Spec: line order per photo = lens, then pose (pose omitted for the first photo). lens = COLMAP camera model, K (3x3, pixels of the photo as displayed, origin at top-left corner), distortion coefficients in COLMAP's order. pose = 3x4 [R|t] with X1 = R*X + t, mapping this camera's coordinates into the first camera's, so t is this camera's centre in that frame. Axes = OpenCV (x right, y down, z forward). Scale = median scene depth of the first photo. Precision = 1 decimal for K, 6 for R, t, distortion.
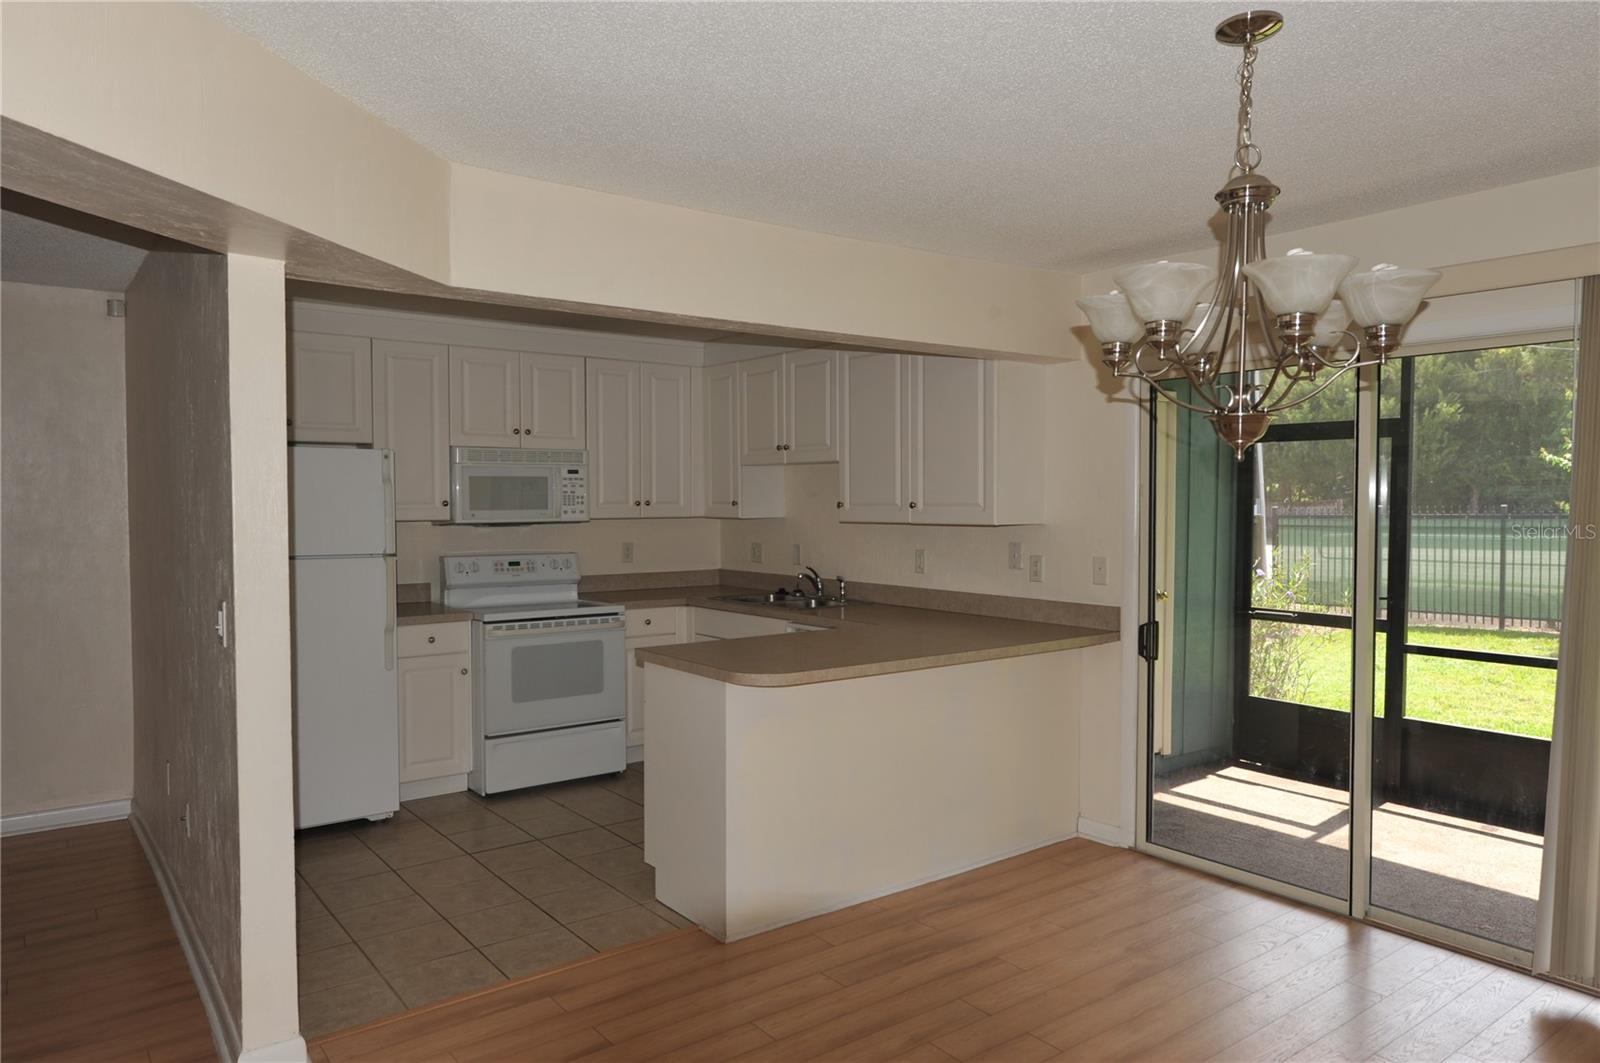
lens RADIAL K [[1049.5, 0, 806.3], [0, 1049.5, 534.1], [0, 0, 1]] dist [0.005746, 0.000743]
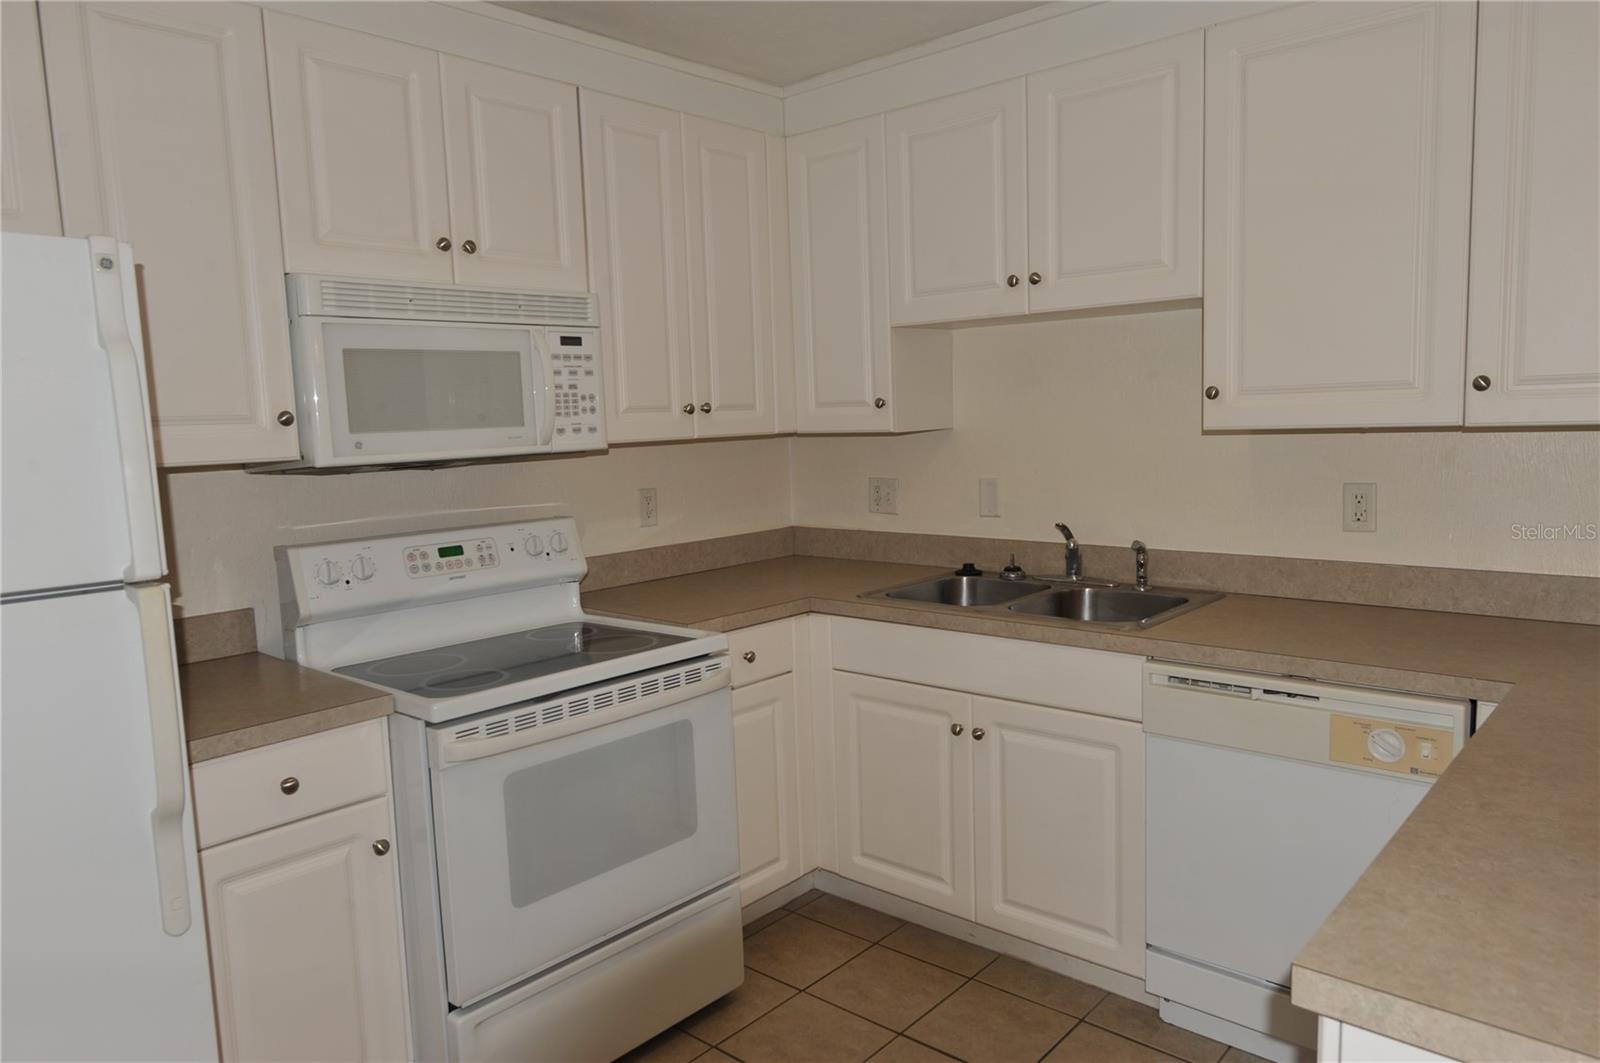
lens RADIAL K [[1049.5, 0, 806.3], [0, 1049.5, 534.1], [0, 0, 1]] dist [0.005746, 0.000743]
pose [[0.980354, -0.053319, 0.189902, -0.221195], [0.037889, 0.995747, 0.083978, -0.011162], [-0.193572, -0.075133, 0.978205, 0.552072]]
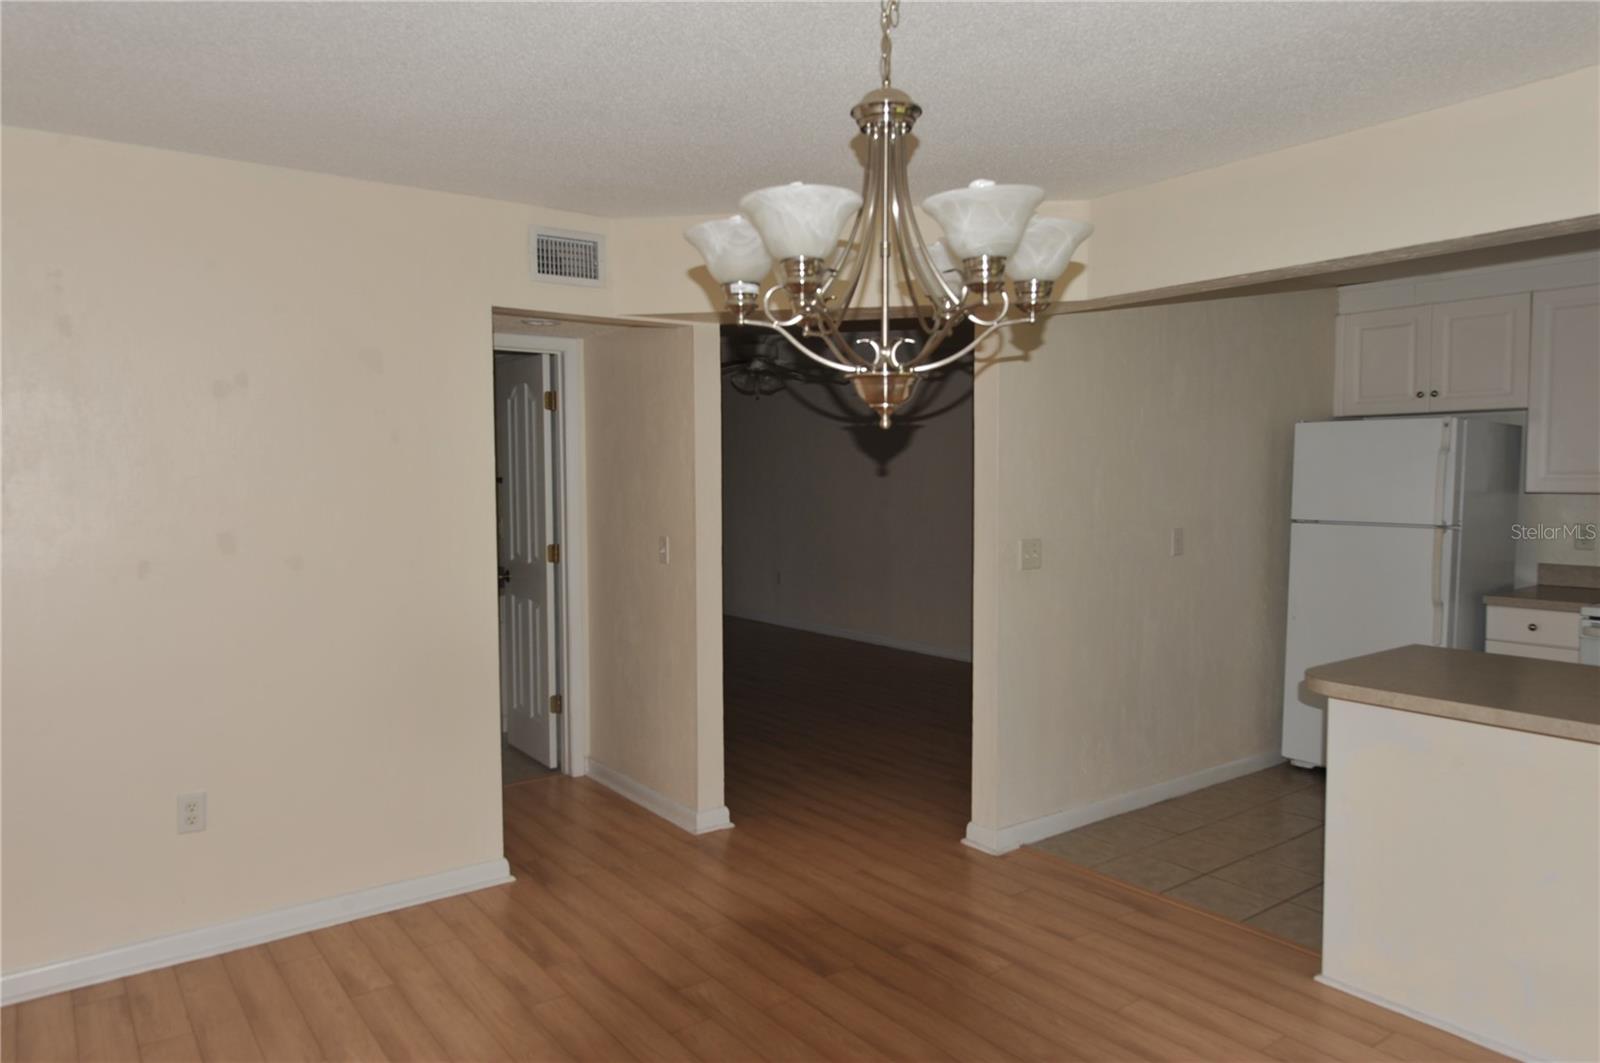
lens RADIAL K [[1049.5, 0, 806.3], [0, 1049.5, 534.1], [0, 0, 1]] dist [0.005746, 0.000743]
pose [[-0.005774, 0.059102, -0.998235, 0.481068], [-0.028599, 0.997834, 0.059244, -0.011917], [0.999574, 0.028891, -0.004071, 0.353775]]
